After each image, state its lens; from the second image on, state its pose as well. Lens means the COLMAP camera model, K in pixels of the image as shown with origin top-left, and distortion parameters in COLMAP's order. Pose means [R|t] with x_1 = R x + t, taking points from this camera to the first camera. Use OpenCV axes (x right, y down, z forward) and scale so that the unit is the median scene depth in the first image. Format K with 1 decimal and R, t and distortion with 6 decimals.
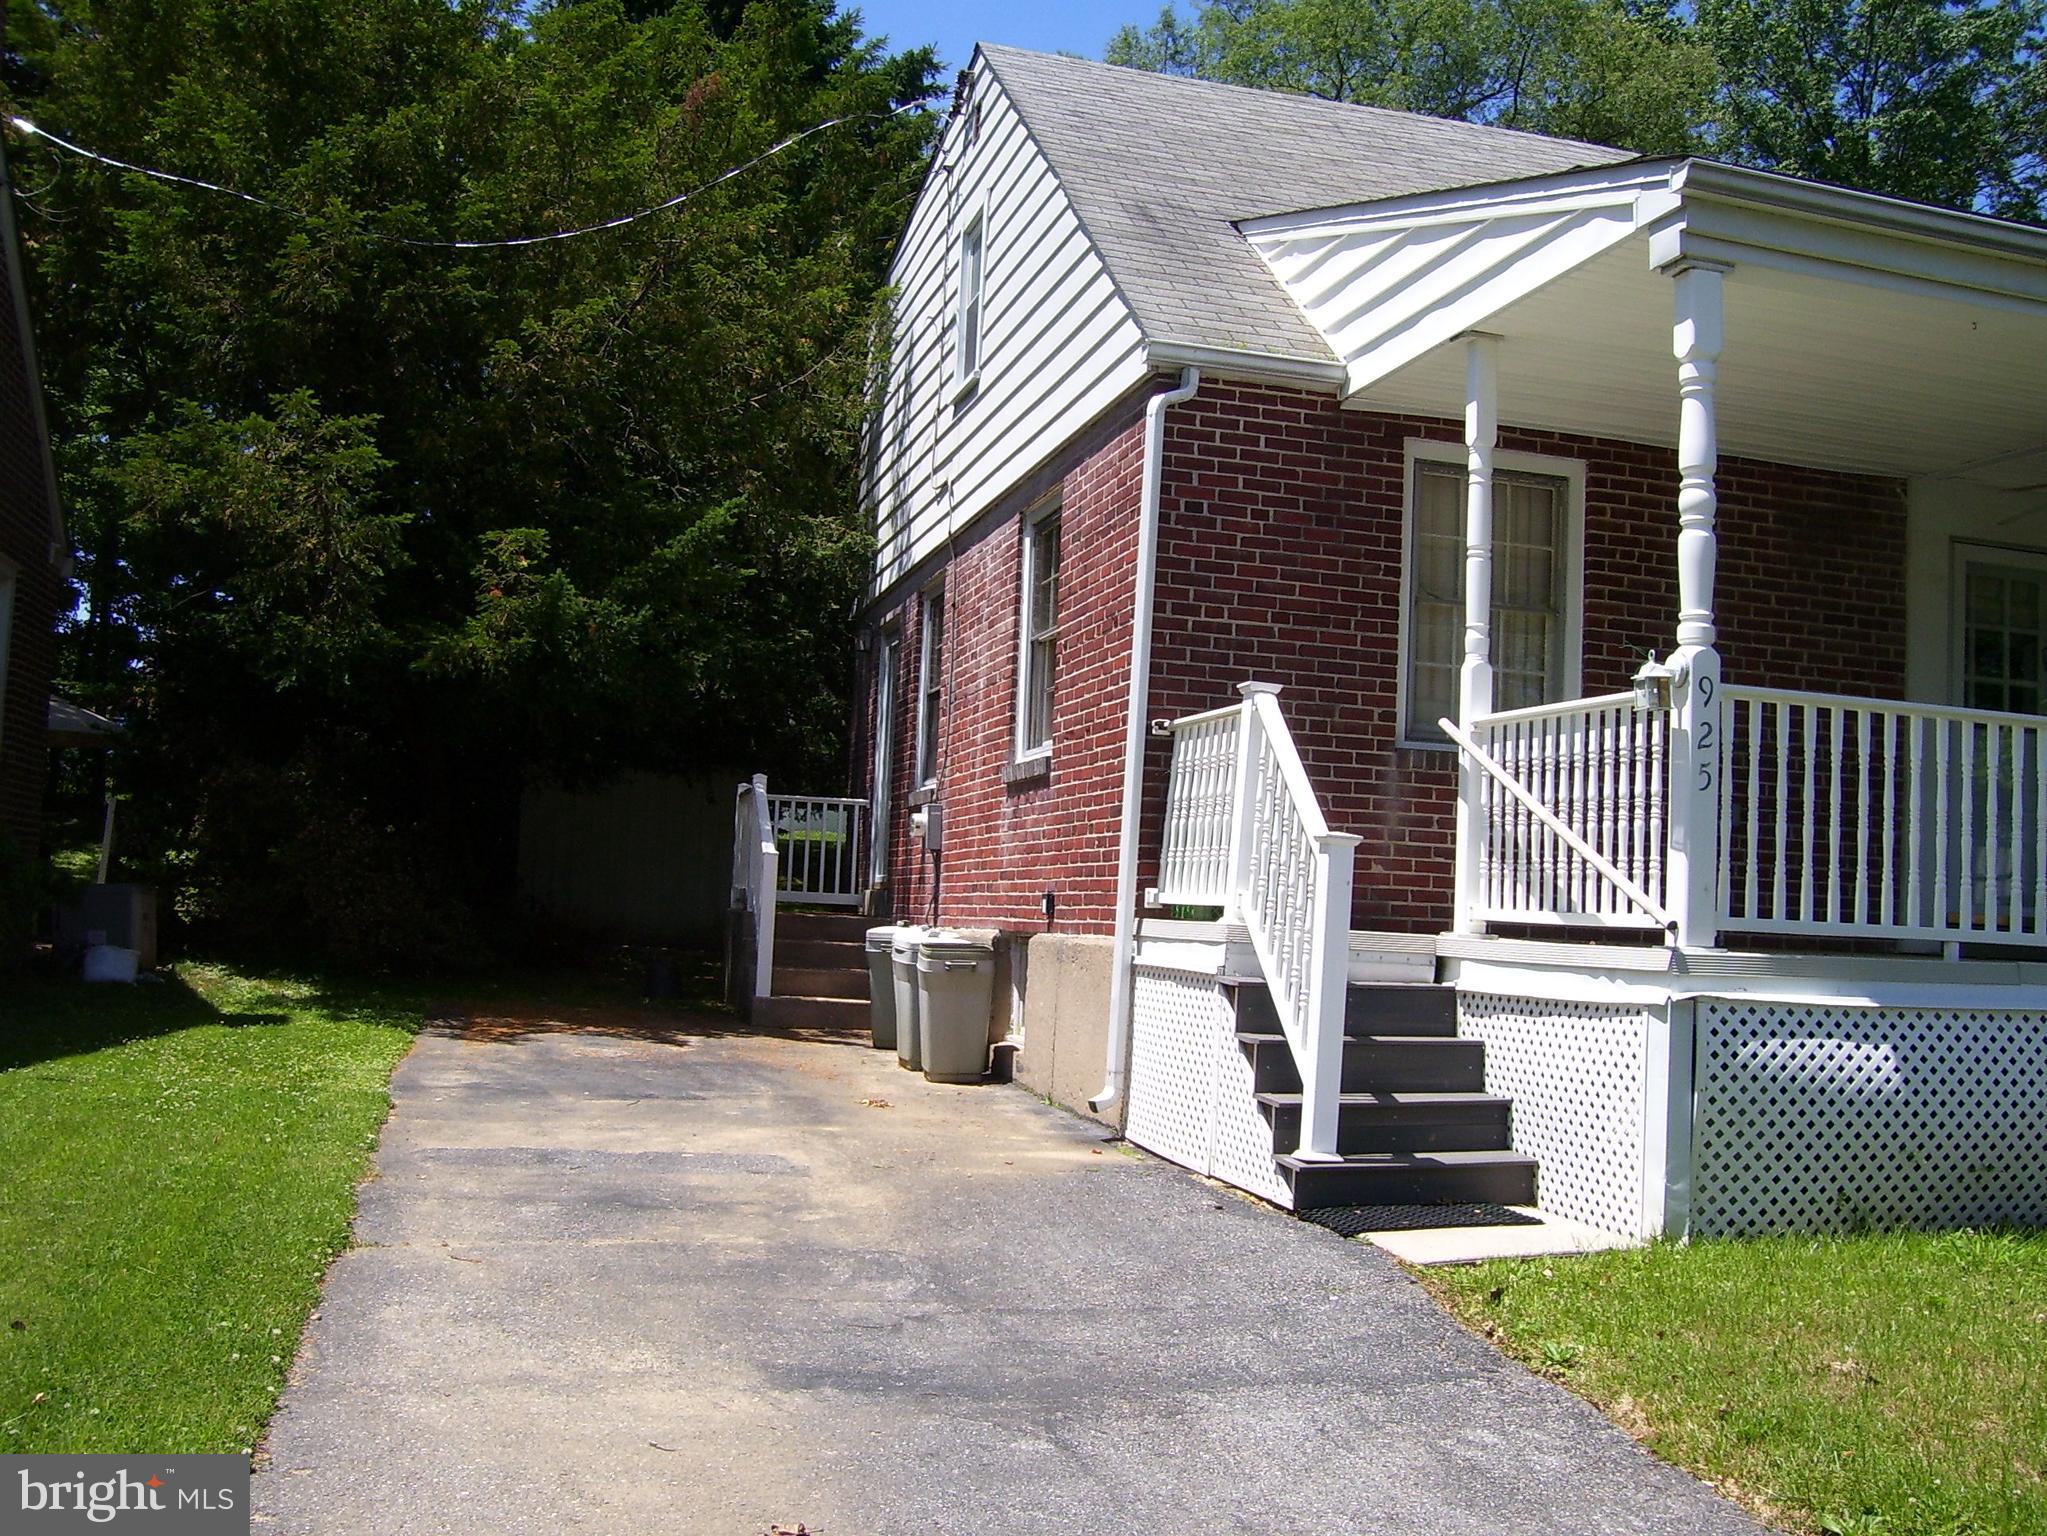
lens RADIAL K [[2055.8, 0, 1039.1], [0, 2055.8, 791.7], [0, 0, 1]] dist [-0.196627, 0.193357]
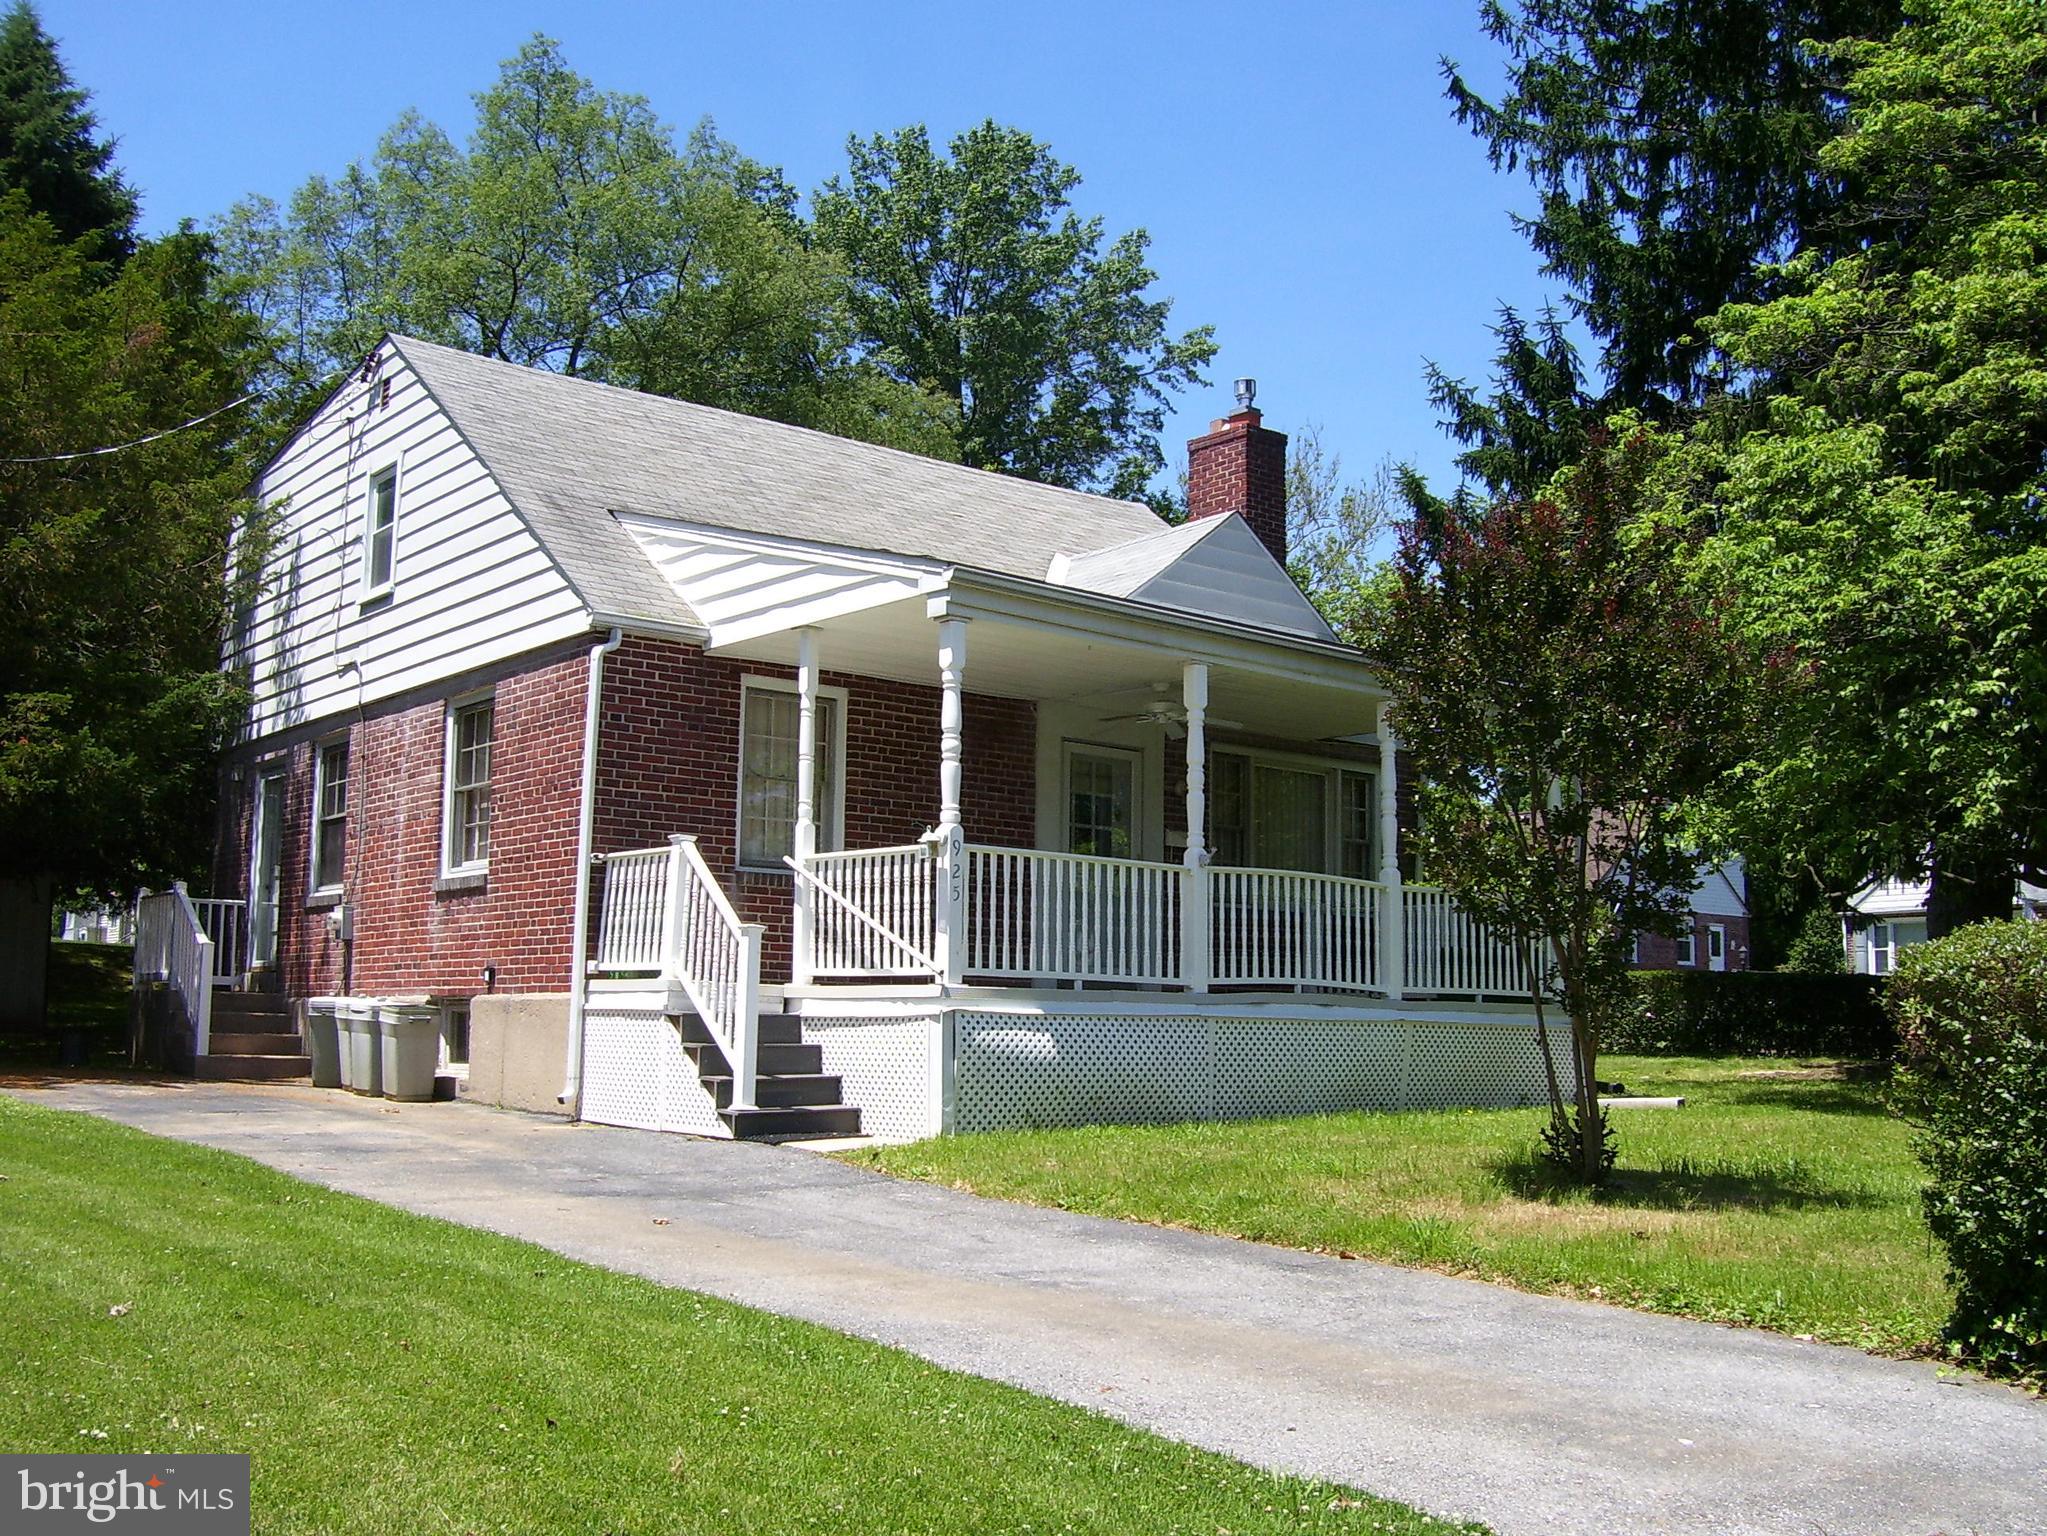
lens RADIAL K [[2055.8, 0, 1039.1], [0, 2055.8, 791.7], [0, 0, 1]] dist [-0.196627, 0.193357]
pose [[0.901579, 0.016946, 0.432282, -0.310949], [0.002888, 0.998974, -0.045184, -0.010878], [-0.432604, 0.041986, 0.900606, -0.552508]]
